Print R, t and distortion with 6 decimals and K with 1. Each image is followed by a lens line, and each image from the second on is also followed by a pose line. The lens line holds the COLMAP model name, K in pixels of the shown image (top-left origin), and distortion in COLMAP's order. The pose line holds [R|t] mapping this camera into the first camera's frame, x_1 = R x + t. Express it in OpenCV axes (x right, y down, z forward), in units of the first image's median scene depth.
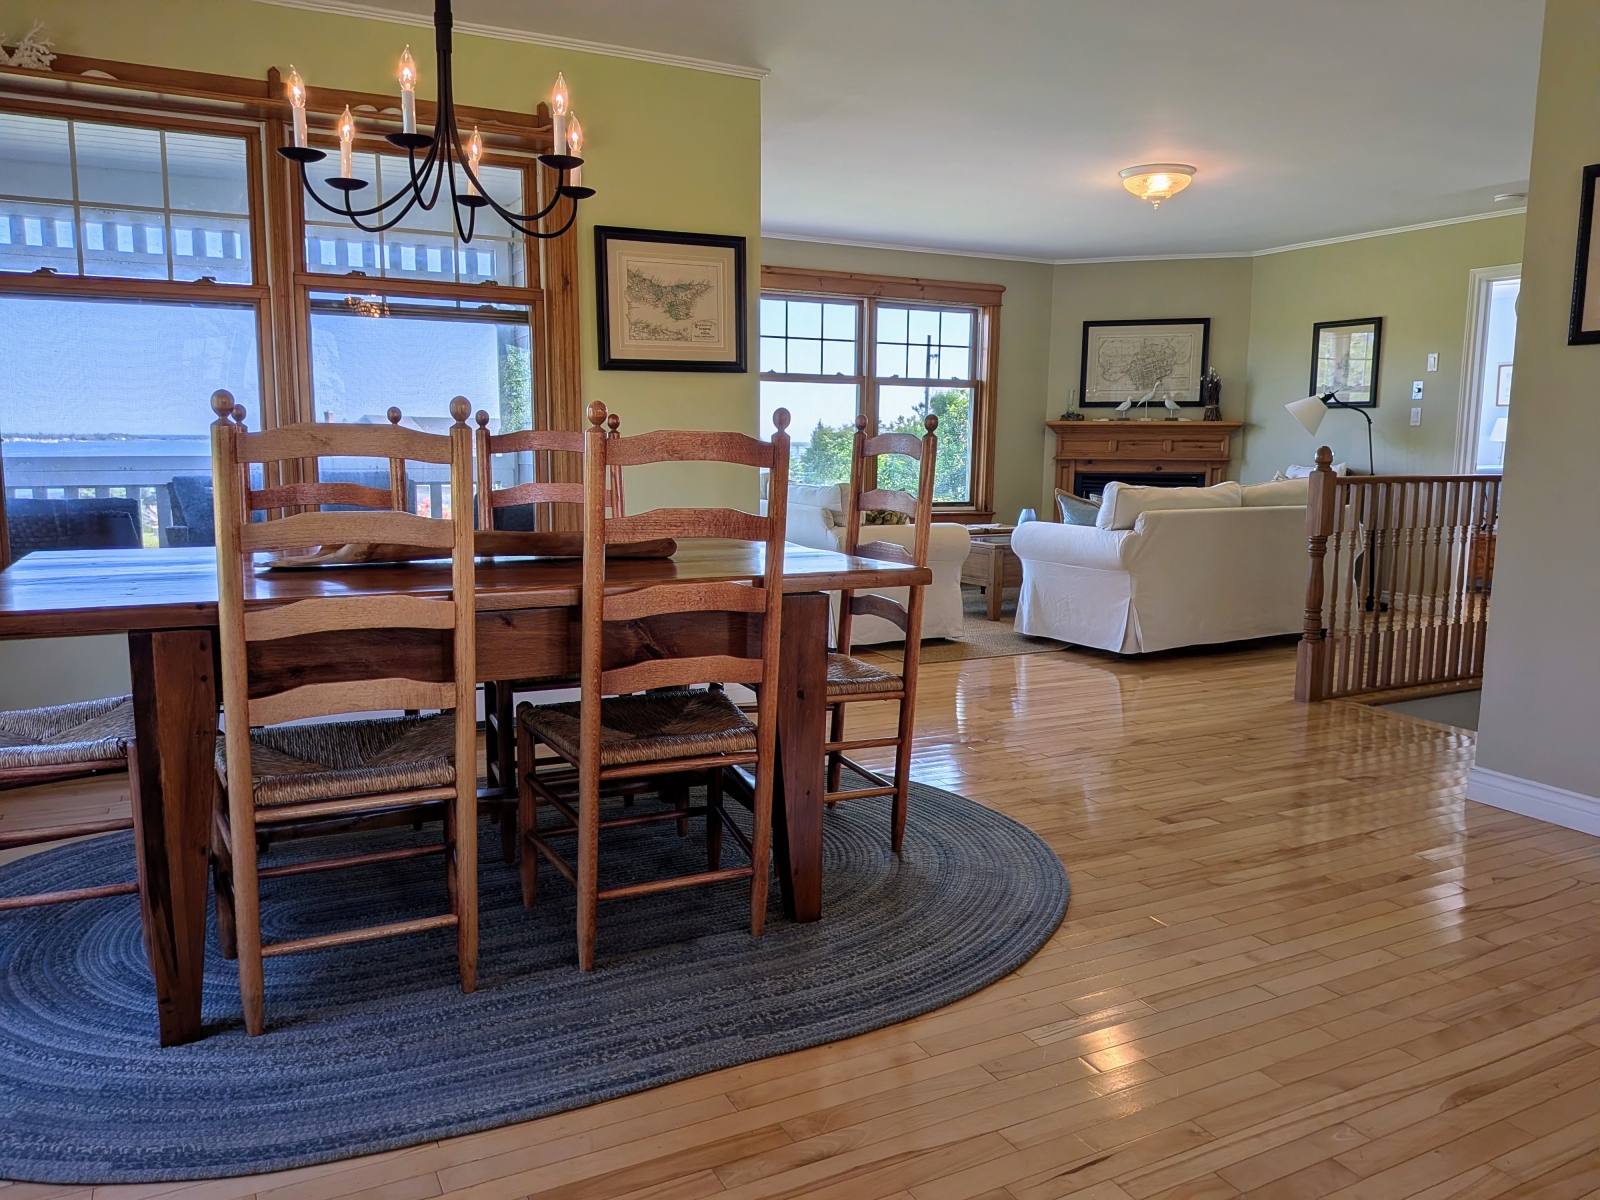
lens RADIAL K [[1174.3, 0, 787.3], [0, 1174.3, 603.3], [0, 0, 1]] dist [-0.002318, -0.003550]
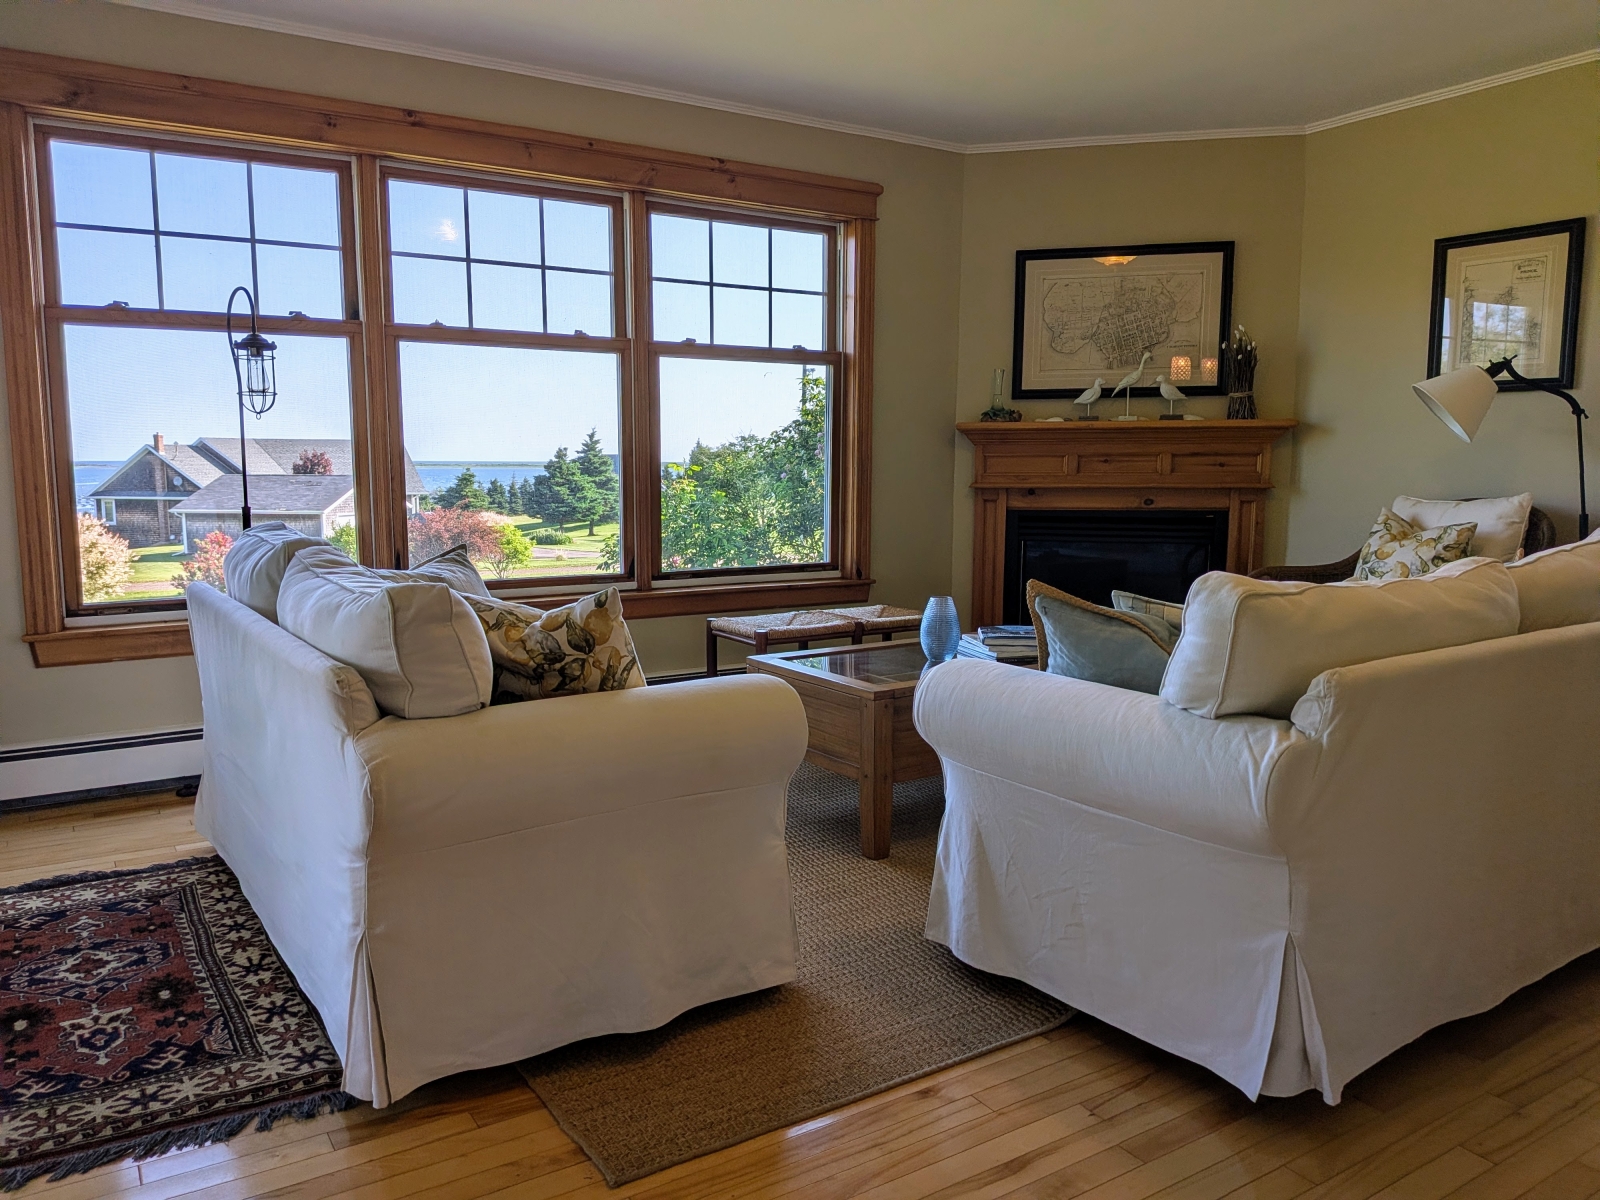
lens RADIAL K [[1174.3, 0, 805.8], [0, 1174.3, 605.6], [0, 0, 1]] dist [-0.002318, -0.003550]
pose [[0.993432, -0.021413, 0.112400, 0.081550], [0.023055, 0.999645, -0.013330, -0.060725], [-0.112075, 0.015834, 0.993574, 0.448489]]
